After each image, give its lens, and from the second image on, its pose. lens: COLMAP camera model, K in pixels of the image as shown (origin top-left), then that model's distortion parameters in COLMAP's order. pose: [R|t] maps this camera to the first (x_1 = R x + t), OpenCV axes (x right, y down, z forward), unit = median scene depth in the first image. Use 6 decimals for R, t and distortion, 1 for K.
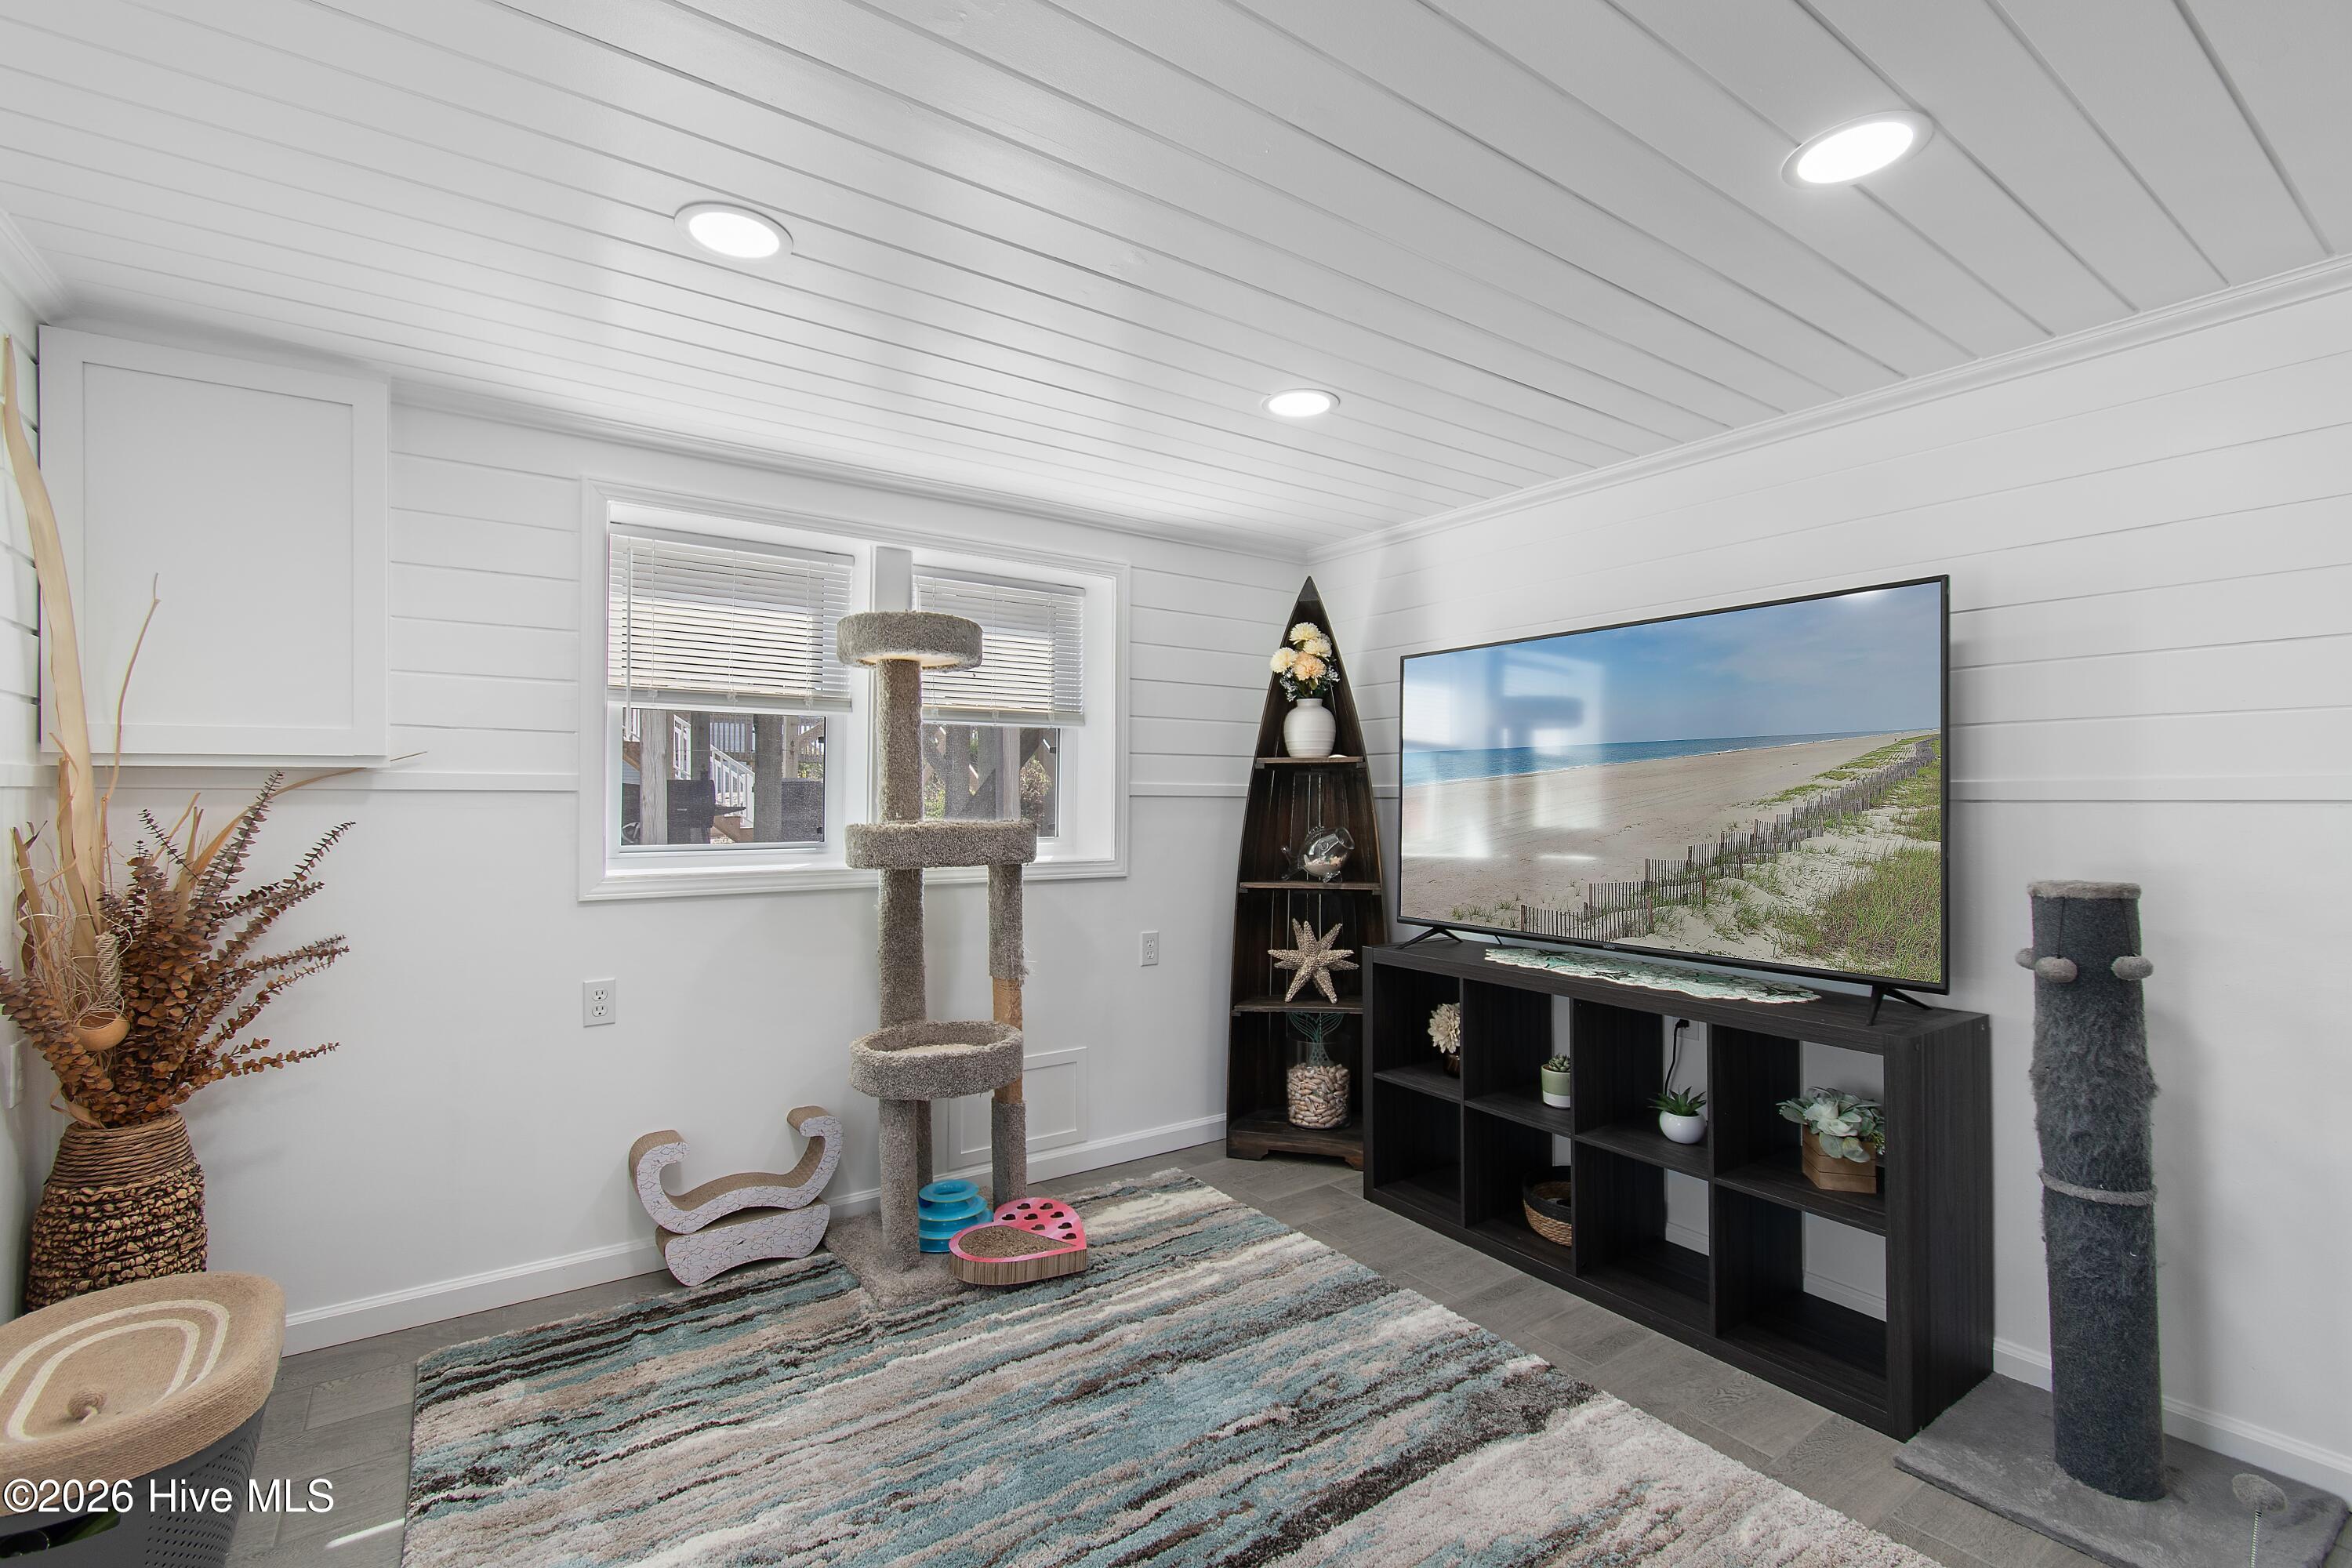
lens RADIAL K [[1032.3, 0, 1167.8], [0, 1032.3, 789.5], [0, 0, 1]] dist [0.003759, -0.000483]
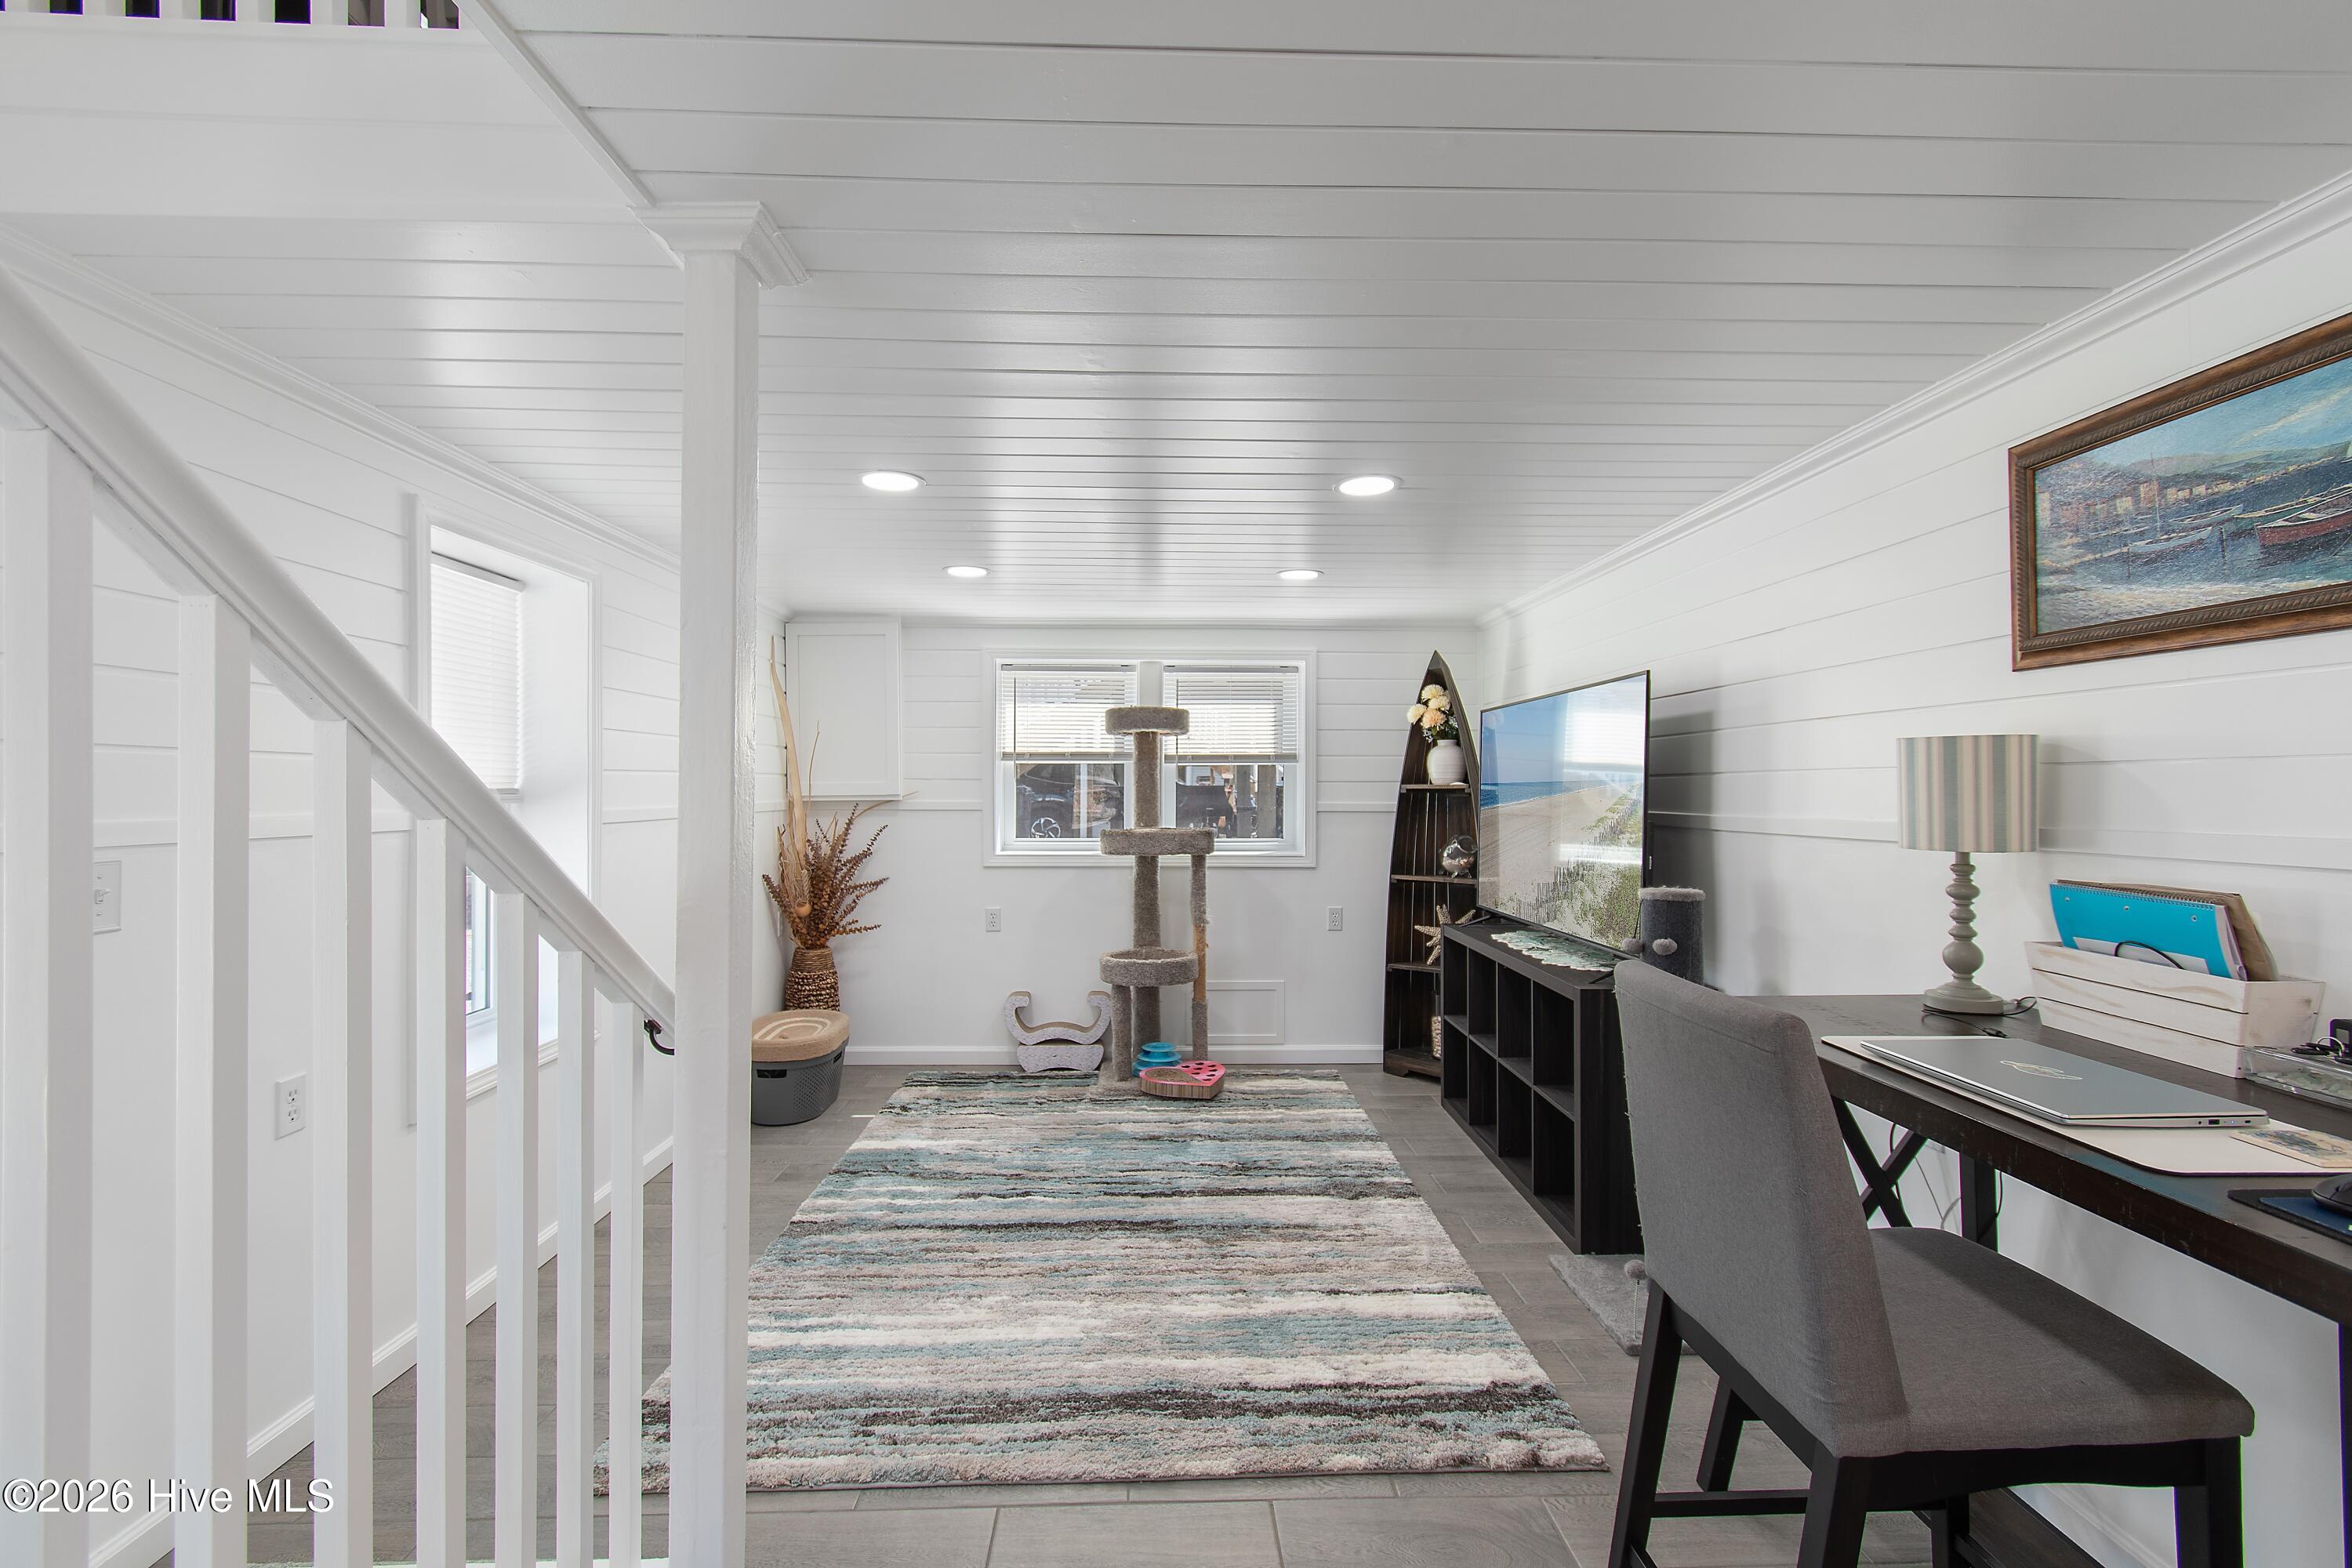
lens RADIAL K [[1032.3, 0, 1167.8], [0, 1032.3, 789.5], [0, 0, 1]] dist [0.003759, -0.000483]
pose [[0.835217, -0.002281, -0.549915, 0.727791], [0.006124, 0.999968, 0.005152, -0.041288], [0.549886, -0.007671, 0.835204, -0.399275]]
